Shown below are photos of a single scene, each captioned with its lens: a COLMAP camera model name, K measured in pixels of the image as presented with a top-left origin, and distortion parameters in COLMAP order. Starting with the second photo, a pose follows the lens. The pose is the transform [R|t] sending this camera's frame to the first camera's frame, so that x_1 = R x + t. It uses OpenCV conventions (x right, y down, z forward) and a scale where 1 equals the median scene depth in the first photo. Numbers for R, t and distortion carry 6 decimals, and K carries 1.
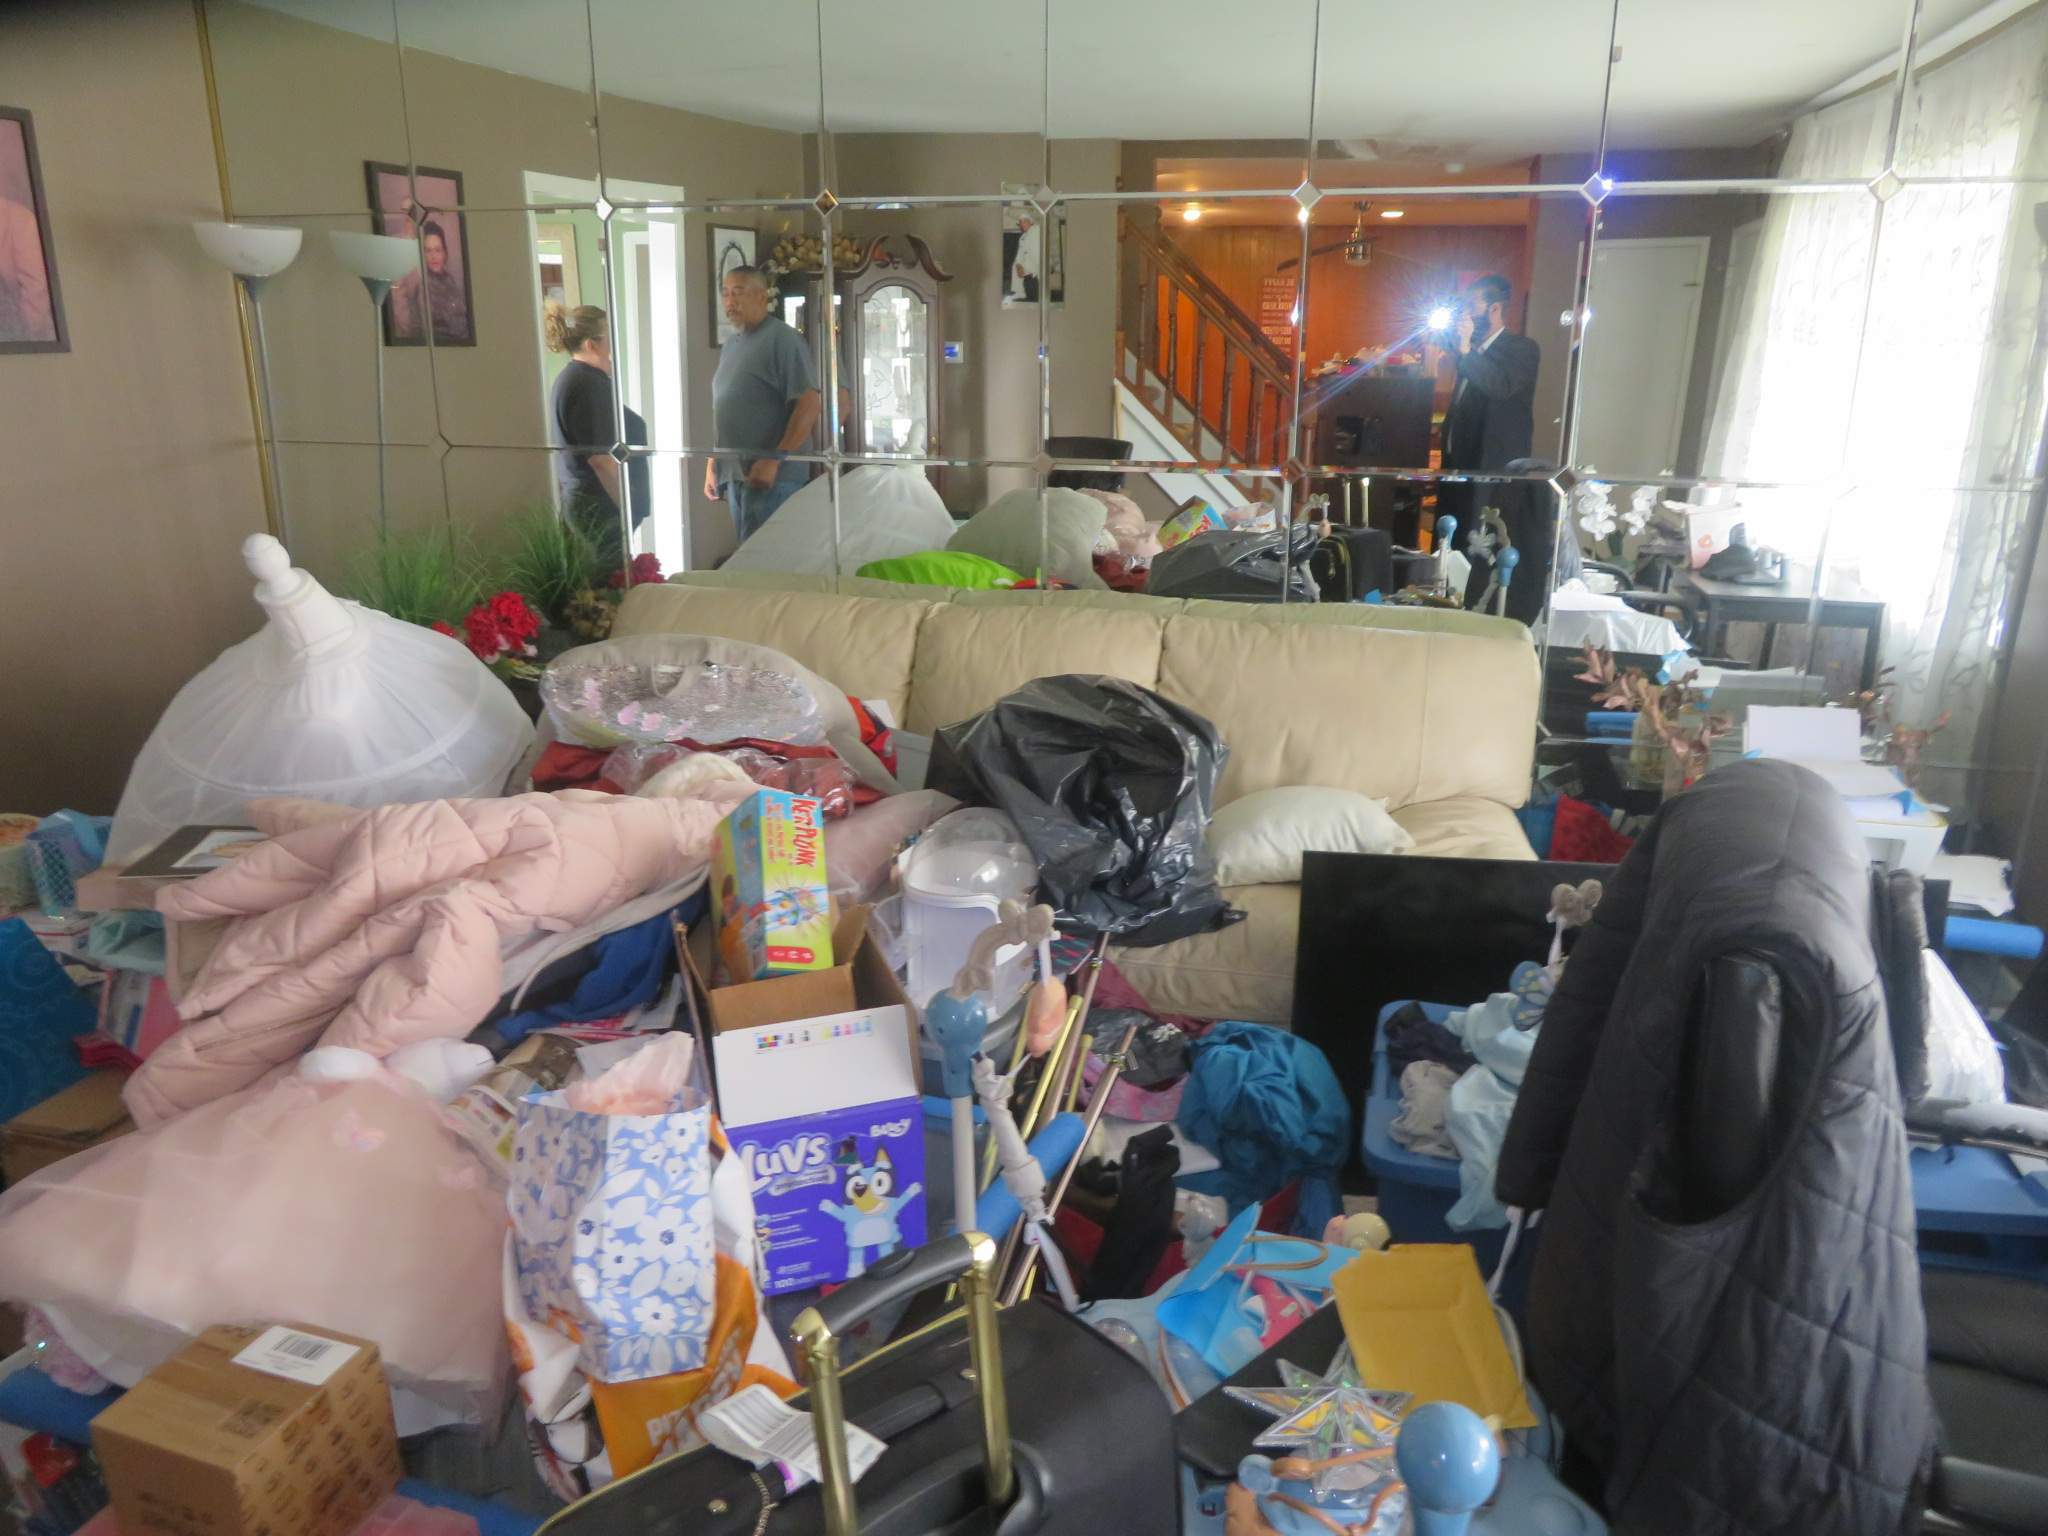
lens RADIAL K [[1464.3, 0, 1025.7], [0, 1464.3, 763.5], [0, 0, 1]] dist [-0.010487, 0.001204]
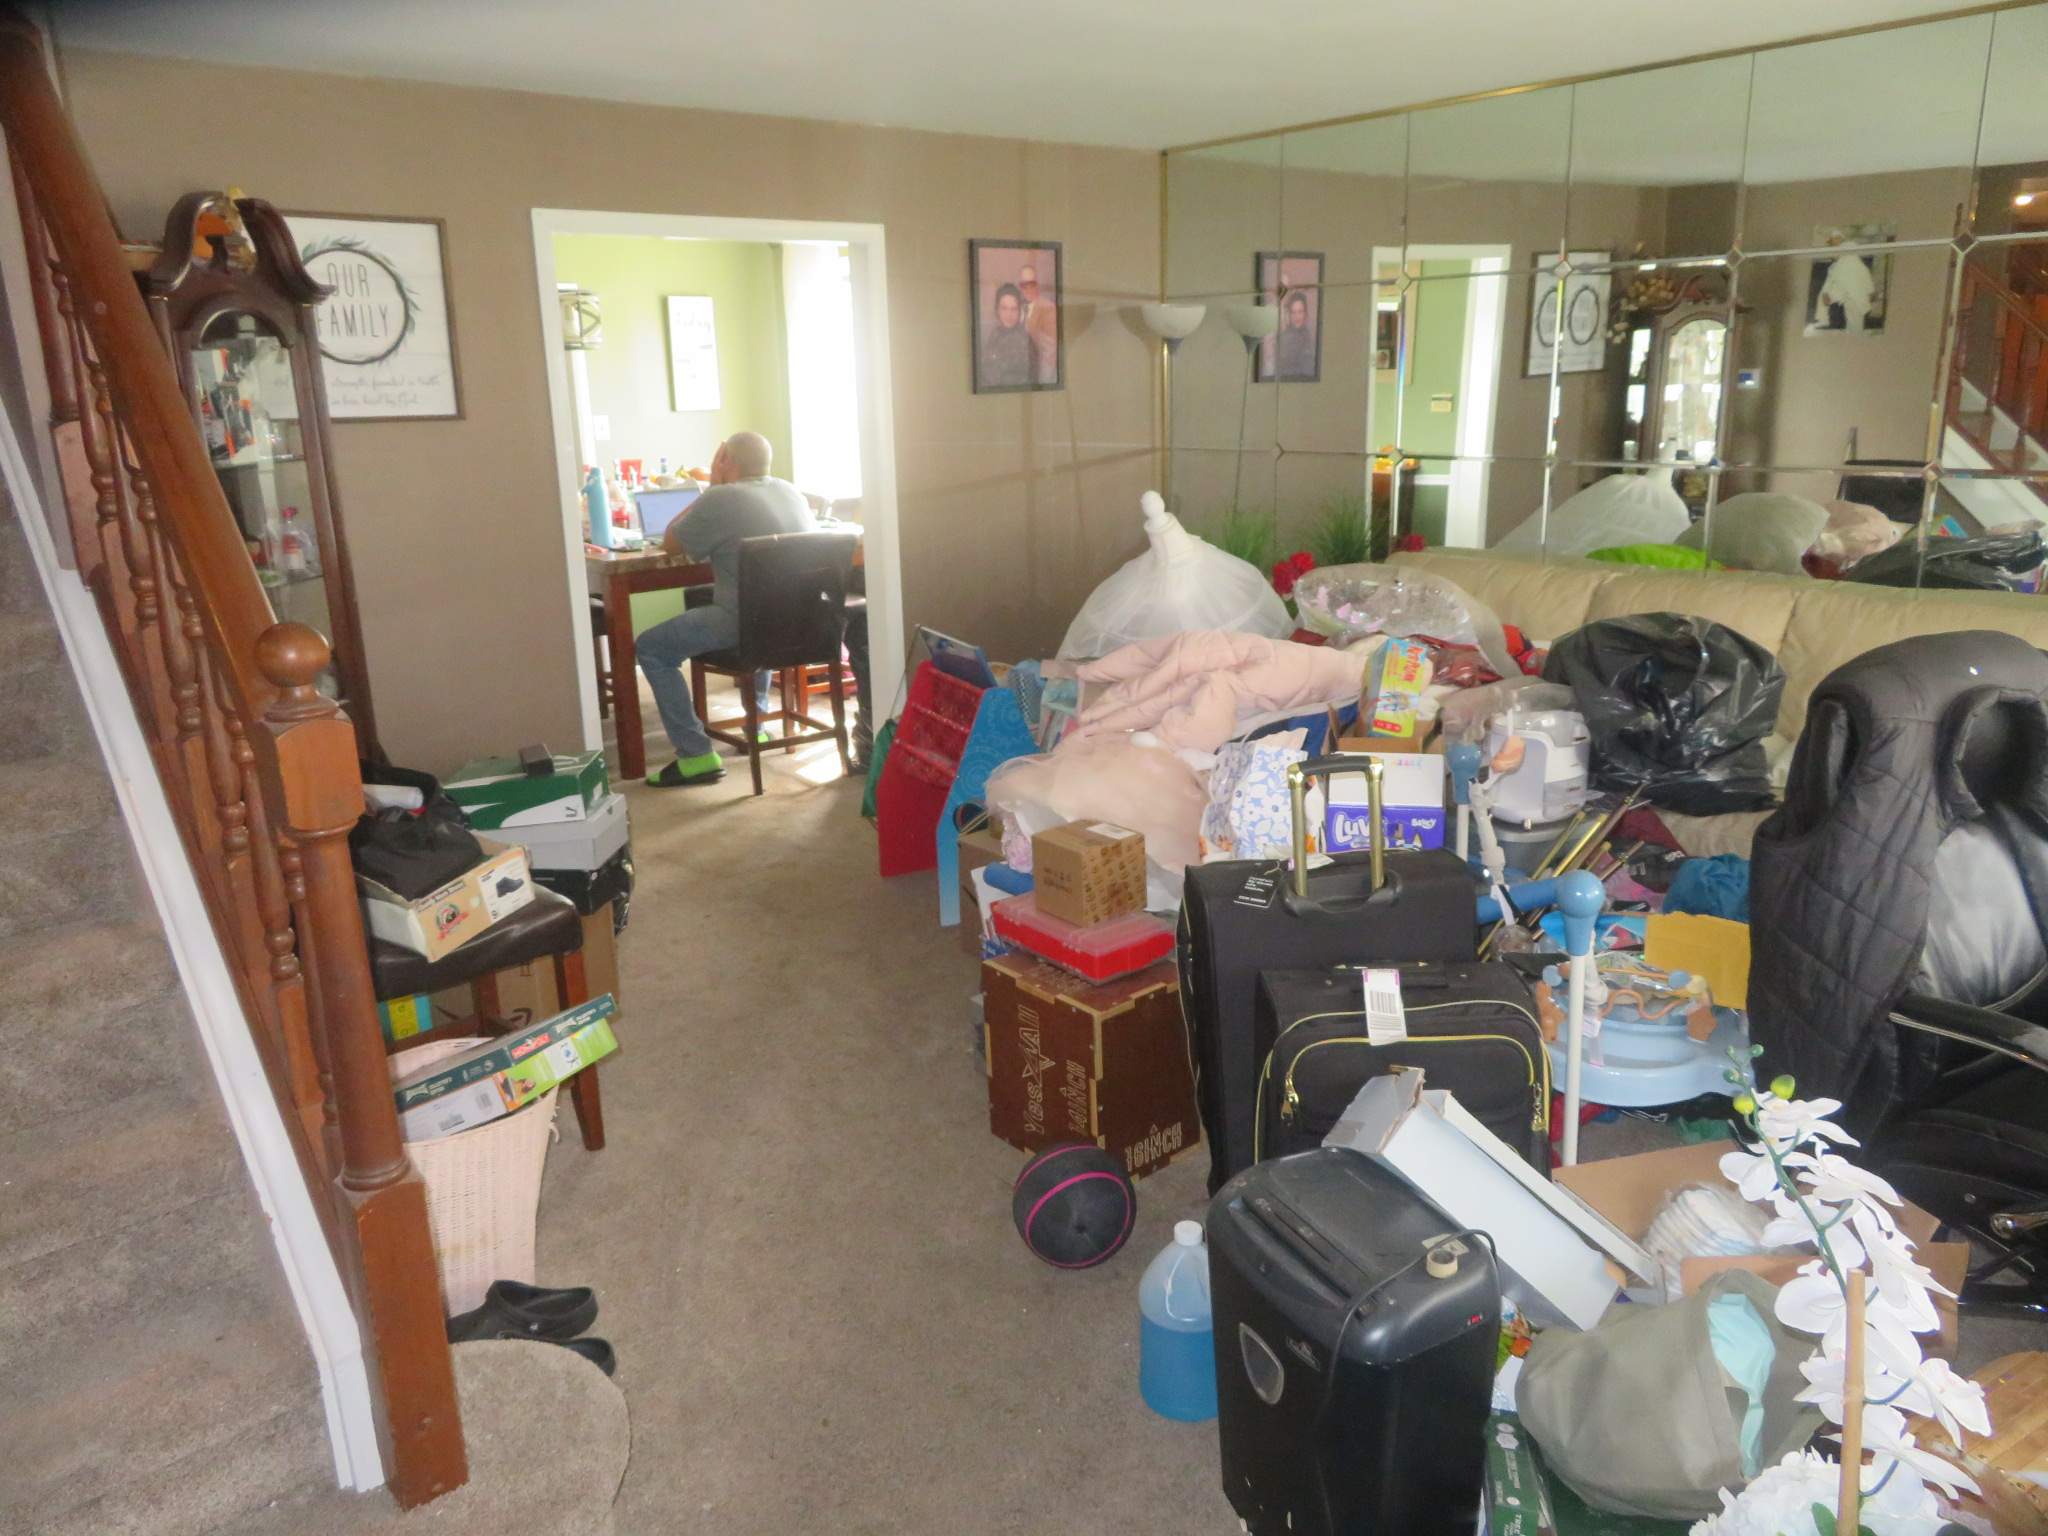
lens RADIAL K [[1464.3, 0, 1025.7], [0, 1464.3, 763.5], [0, 0, 1]] dist [-0.010487, 0.001204]
pose [[0.839447, 0.116470, -0.530813, 0.311180], [-0.127758, 0.991683, 0.015551, 0.154672], [0.528210, 0.054761, 0.847346, -0.534241]]
